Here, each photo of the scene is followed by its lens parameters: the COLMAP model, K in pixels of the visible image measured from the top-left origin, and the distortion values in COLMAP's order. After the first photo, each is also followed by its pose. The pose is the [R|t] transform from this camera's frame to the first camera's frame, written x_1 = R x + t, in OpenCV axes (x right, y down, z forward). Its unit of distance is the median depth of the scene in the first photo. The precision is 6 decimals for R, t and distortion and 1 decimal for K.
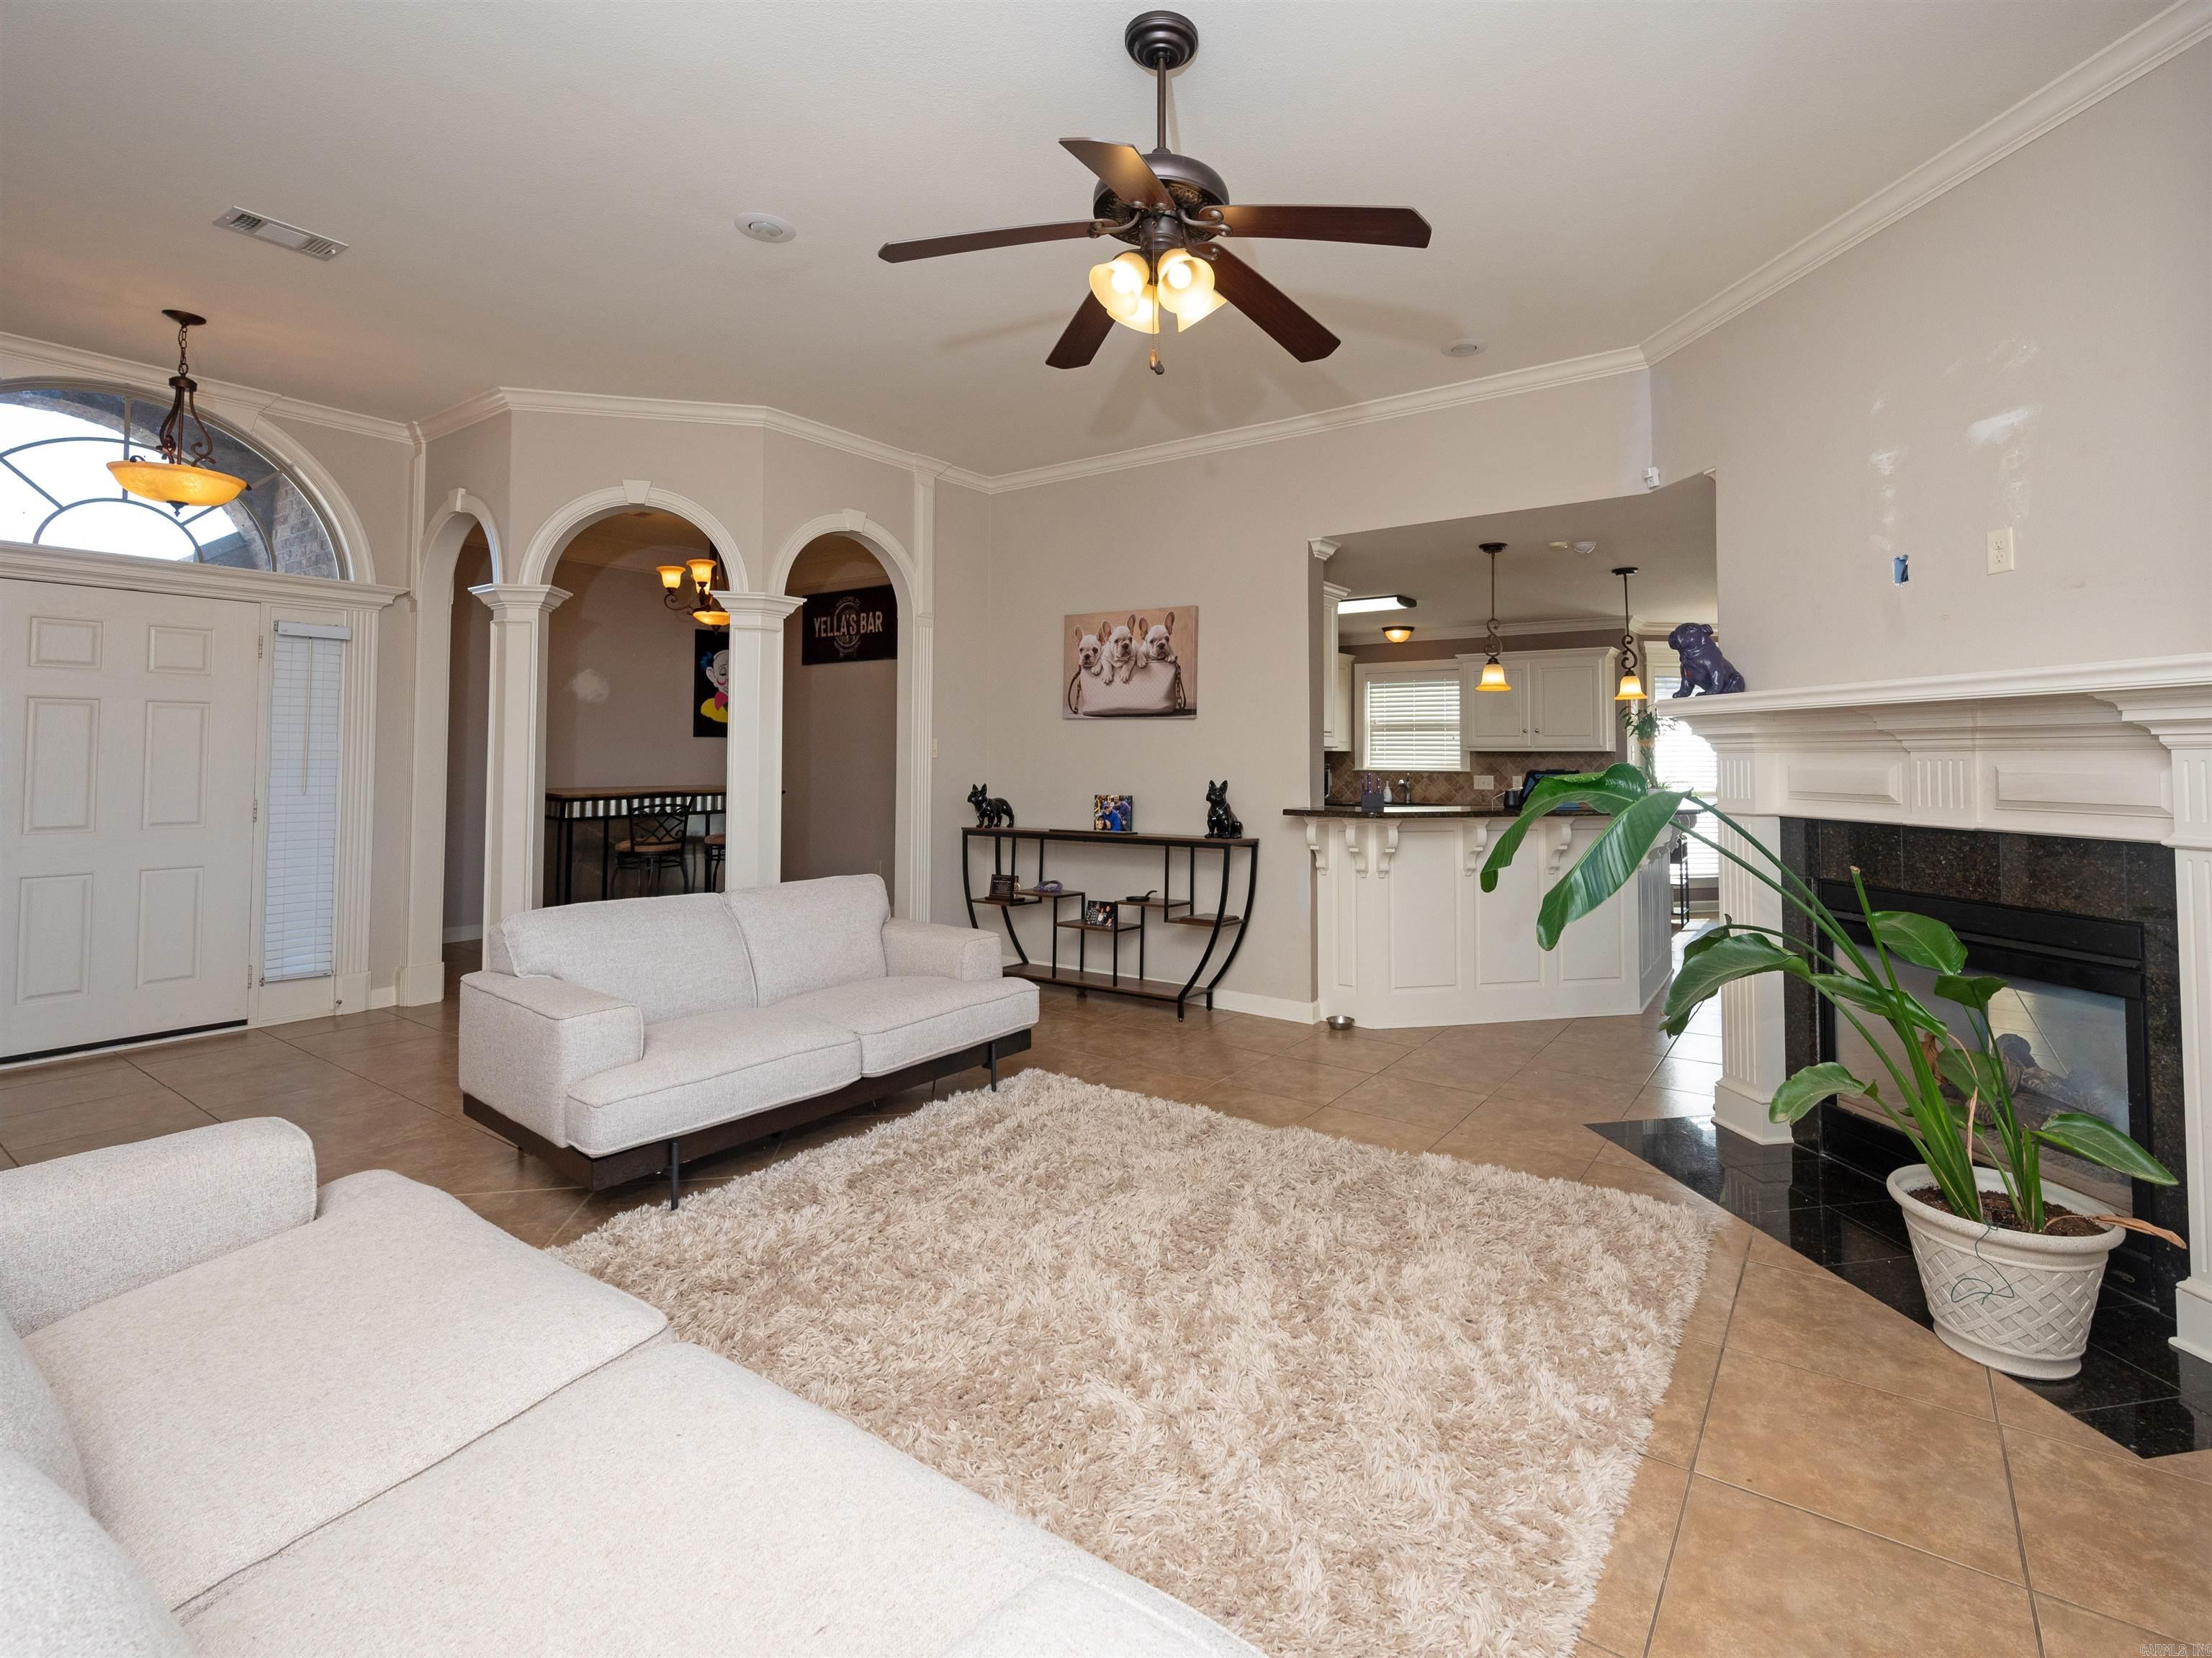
lens RADIAL K [[999.6, 0, 1146.2], [0, 999.6, 726.9], [0, 0, 1]] dist [-0.000839, -0.000109]
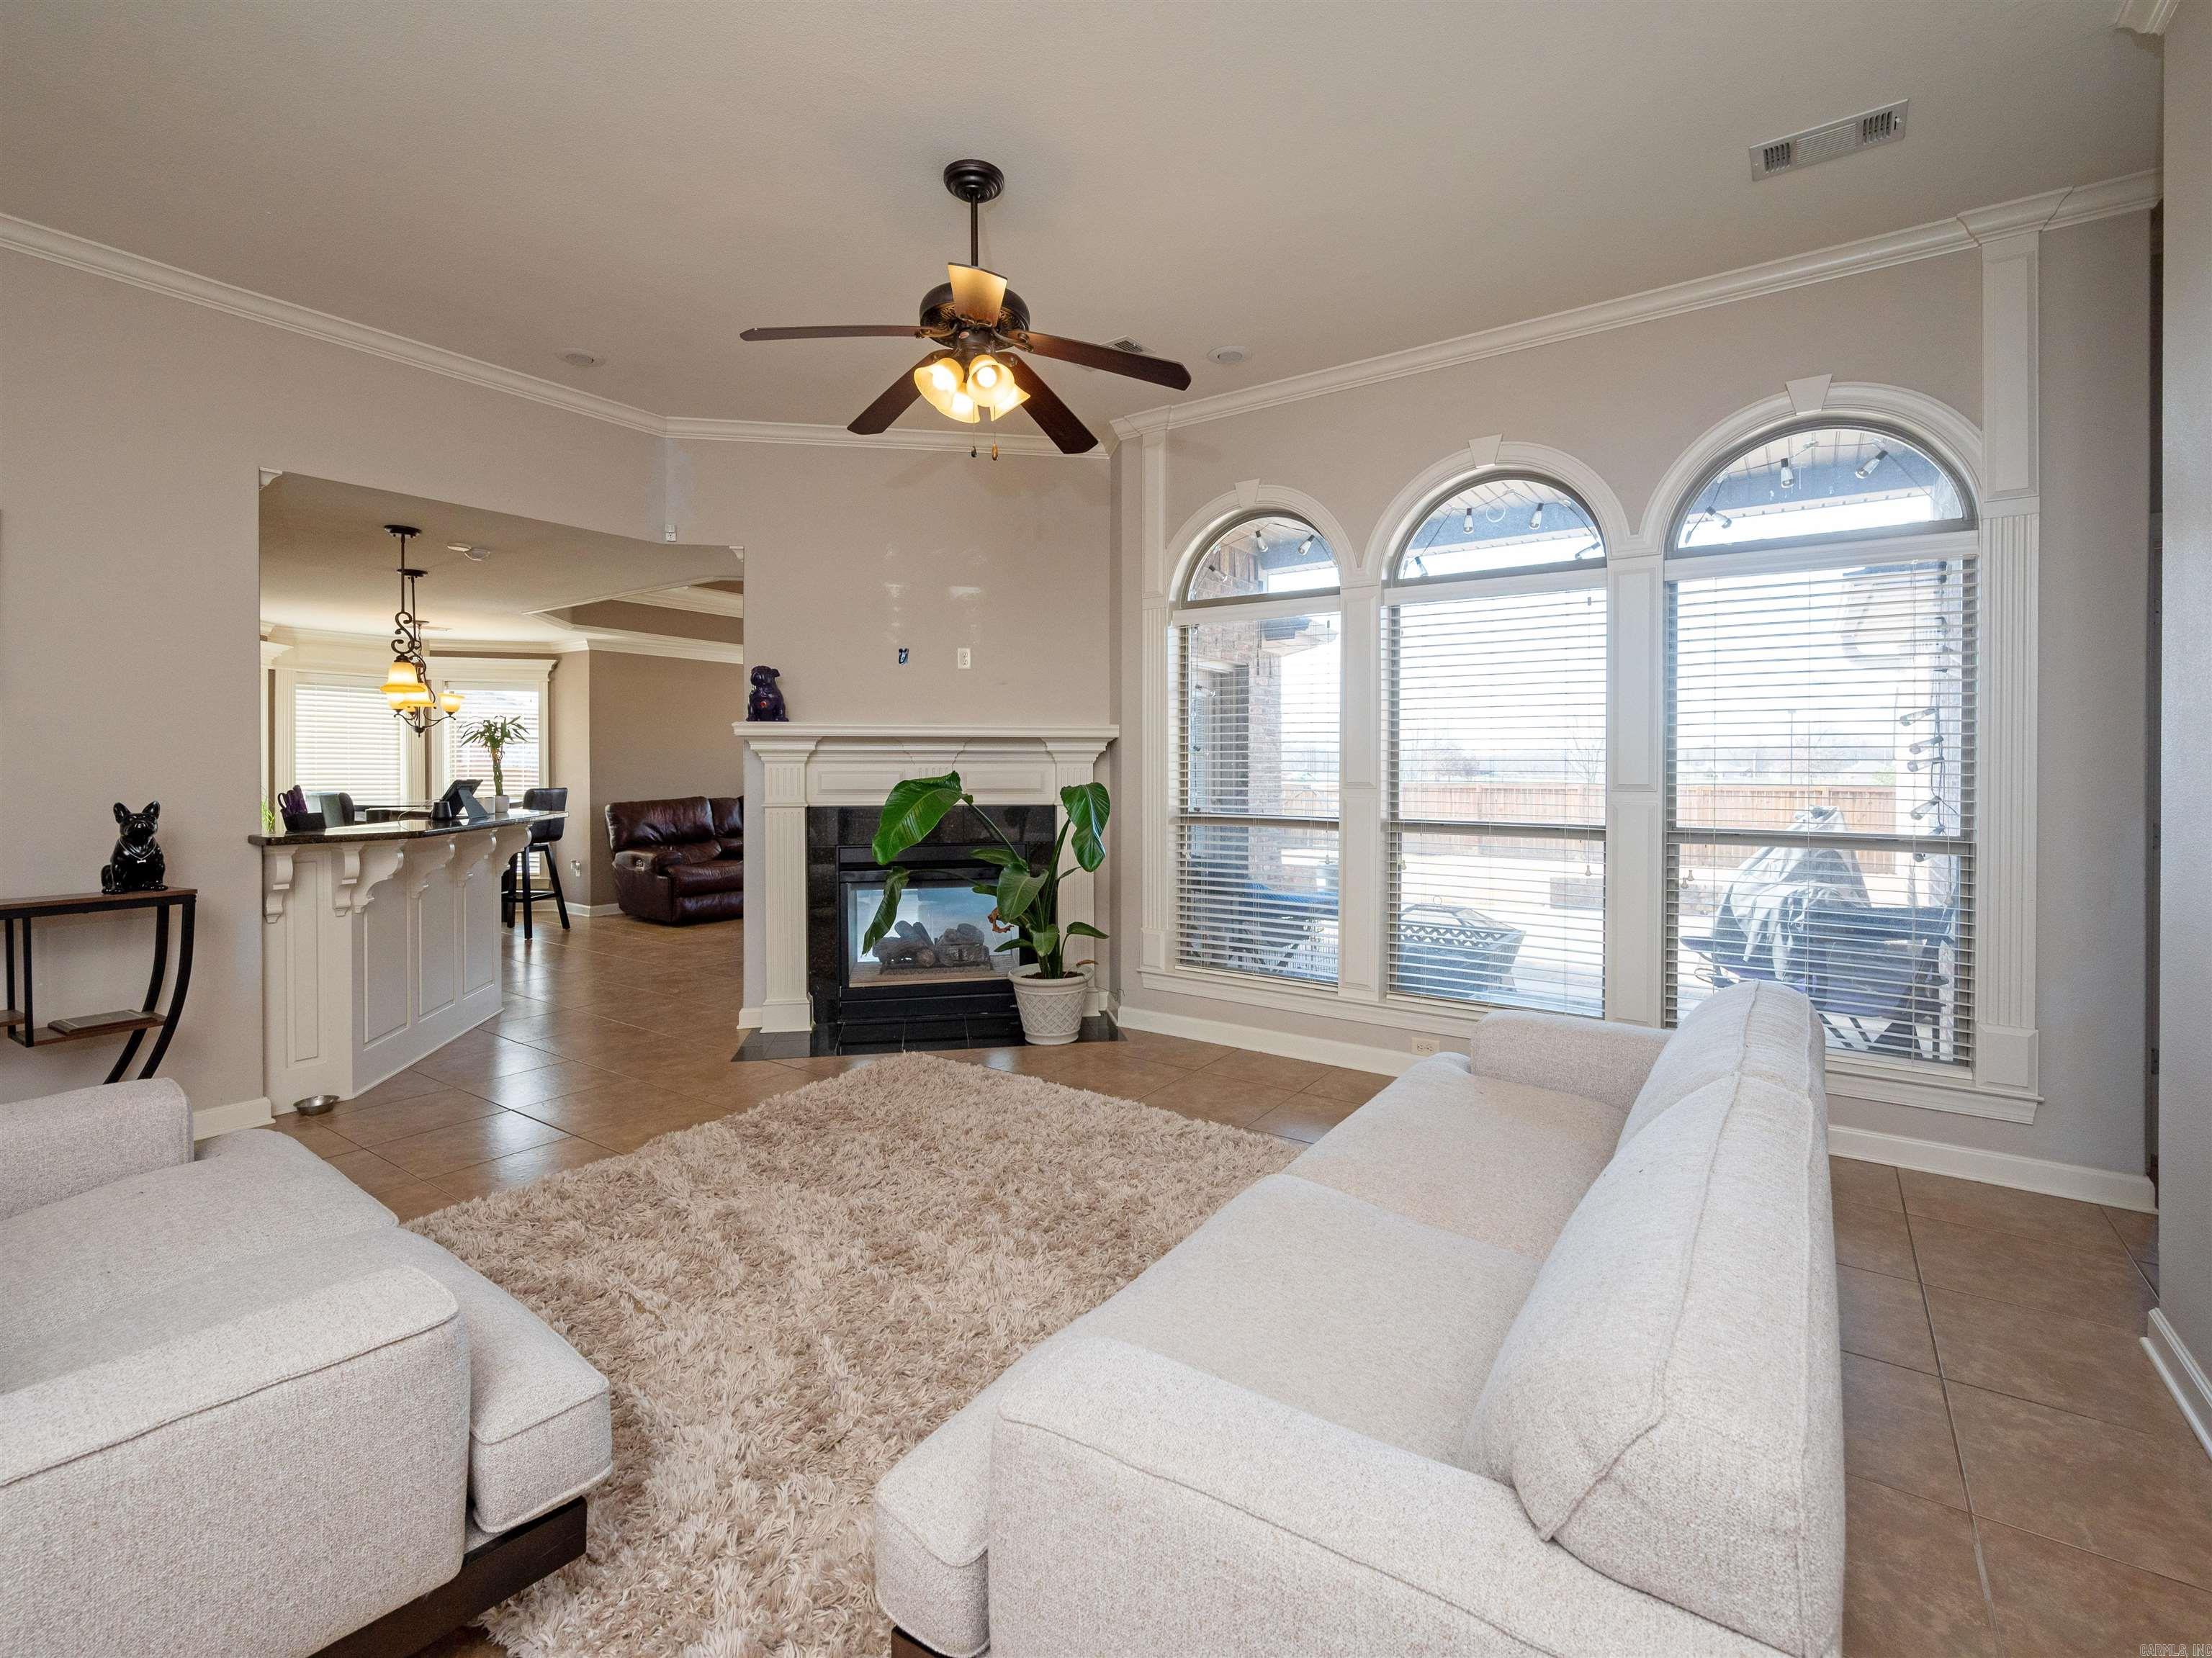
lens RADIAL K [[1022.8, 0, 1105.8], [0, 1022.8, 777.7], [0, 0, 1]] dist [-0.049637, 0.000044]
pose [[-0.008917, -0.008171, 0.999927, -0.625052], [-0.029656, 0.999529, 0.007903, 0.015569], [-0.999520, -0.029584, -0.009155, 0.425376]]
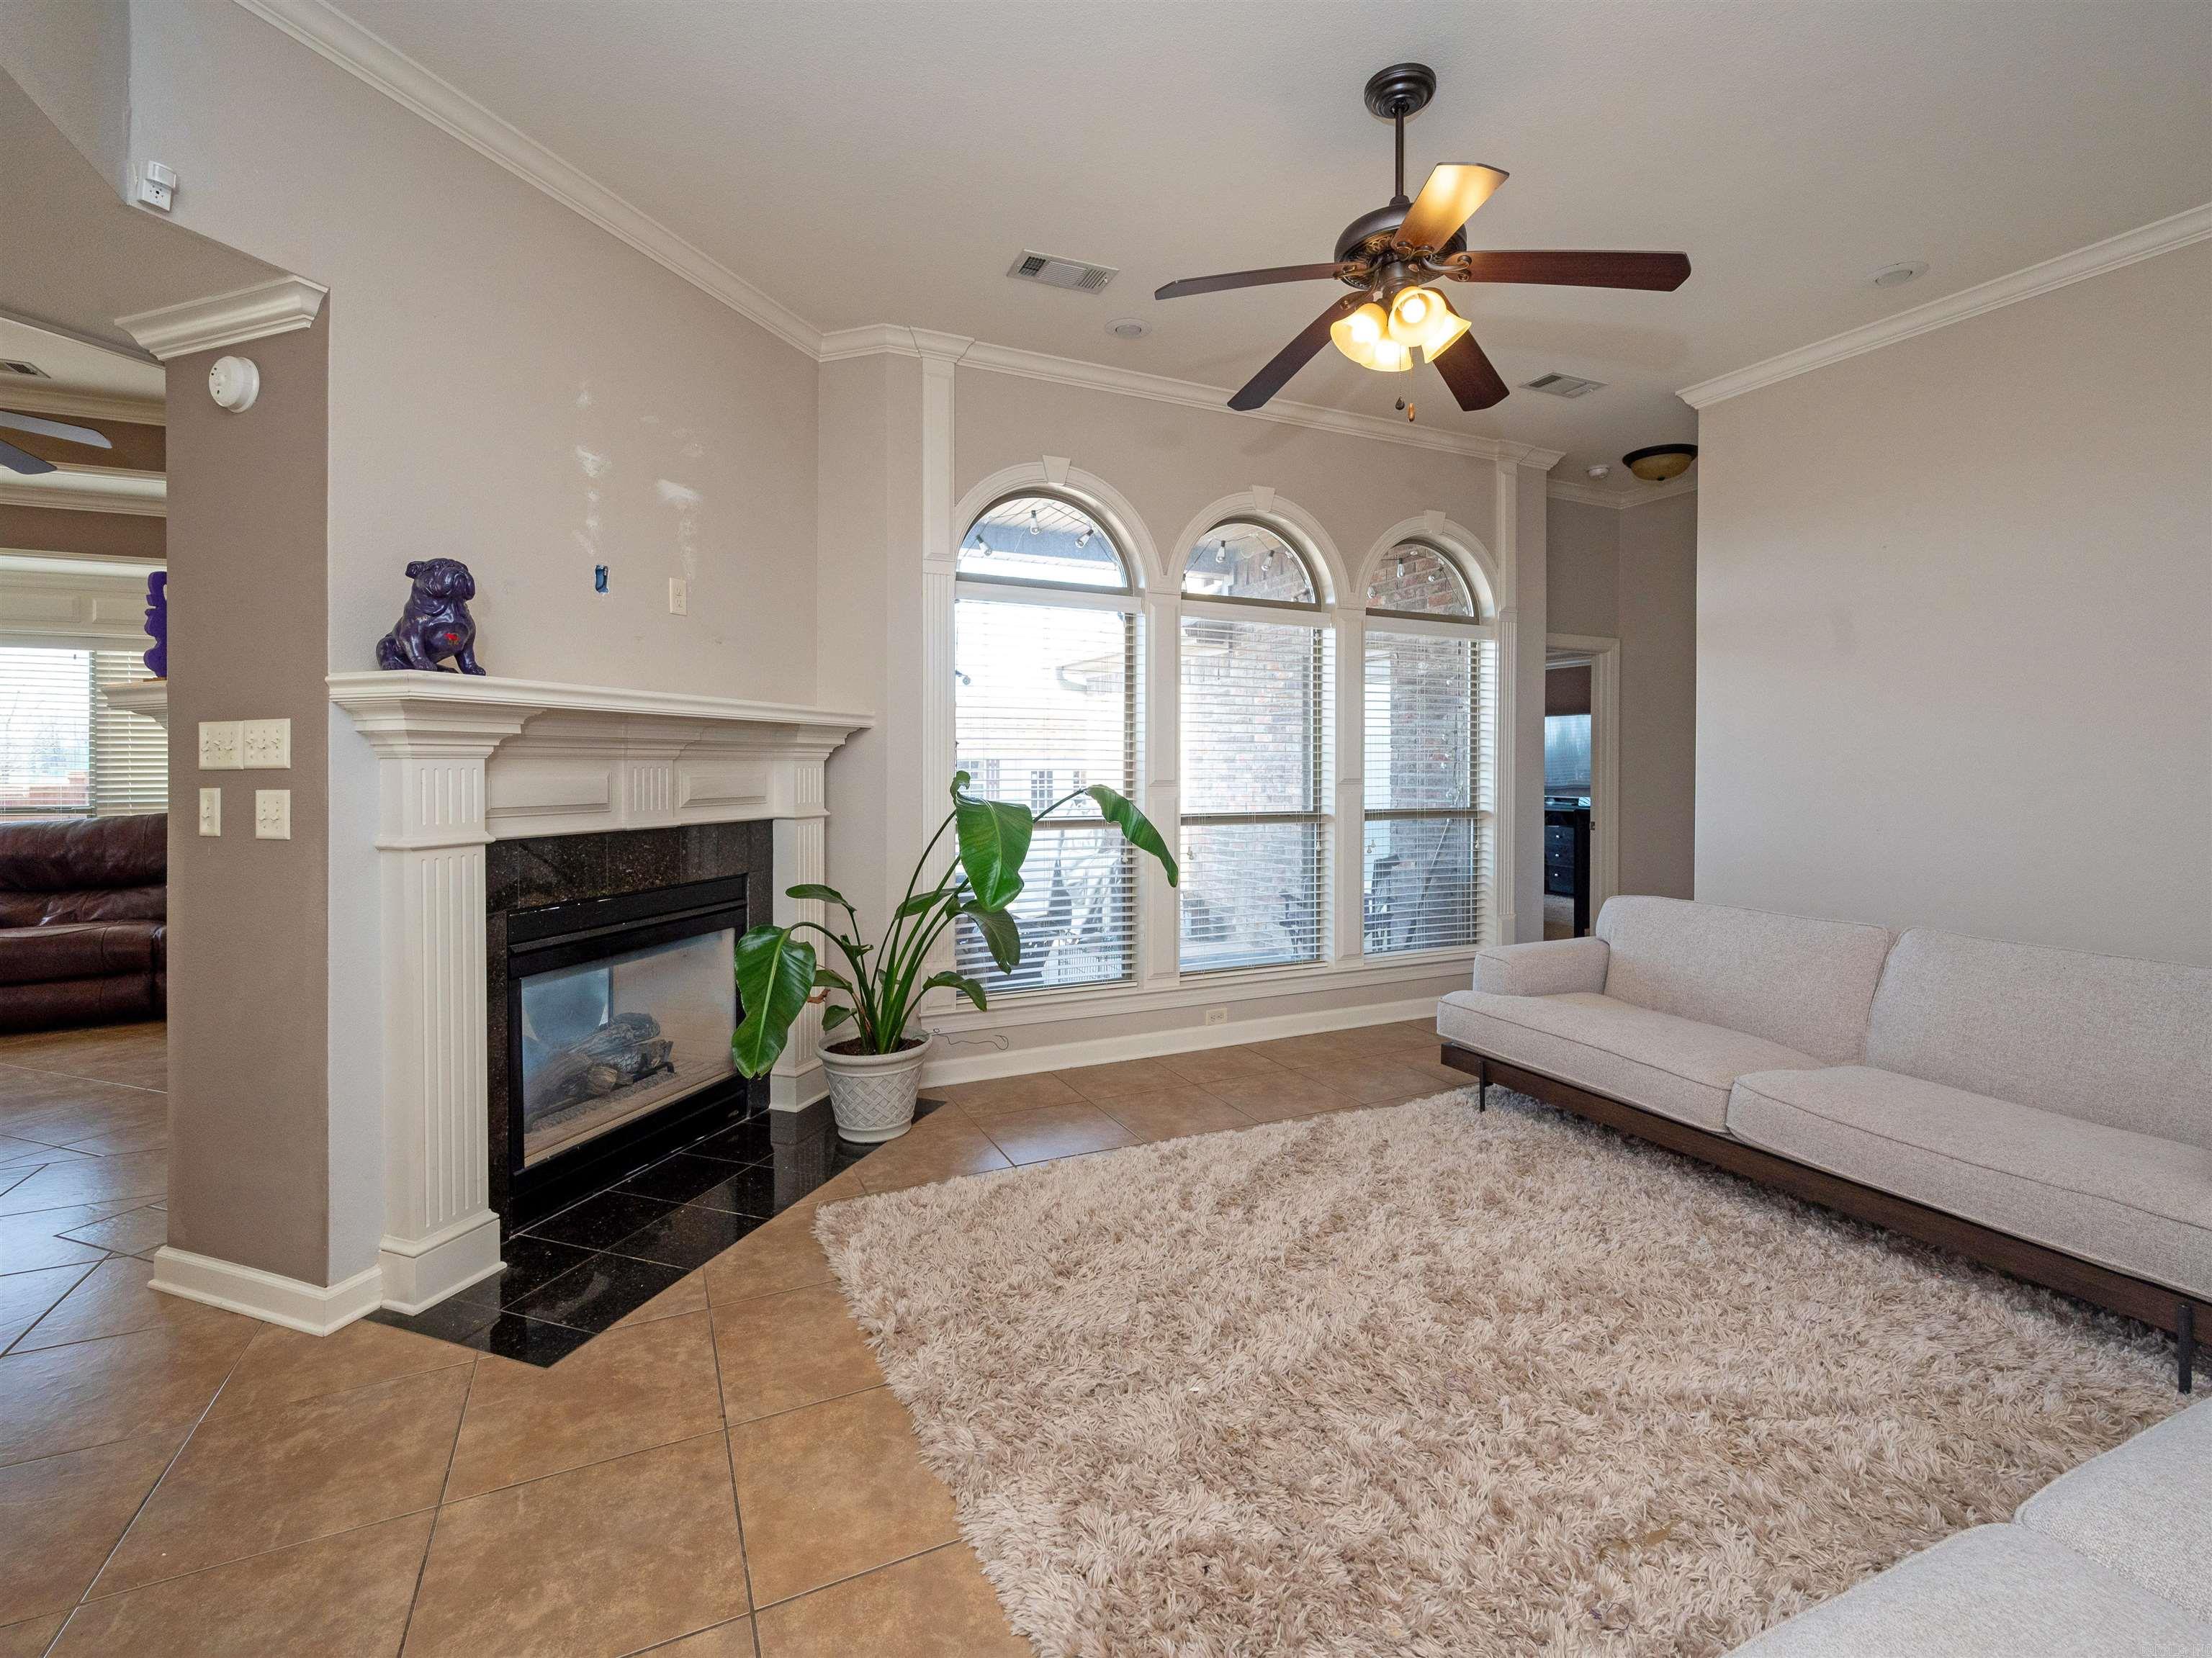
lens RADIAL K [[1015.3, 0, 1103.4], [0, 1015.3, 780.6], [0, 0, 1]] dist [-0.000935, -0.010858]
pose [[-0.880383, -0.007129, 0.474209, -0.113785], [-0.015247, 0.999796, -0.013276, 0.033486], [-0.474017, -0.018918, -0.880312, 1.059003]]
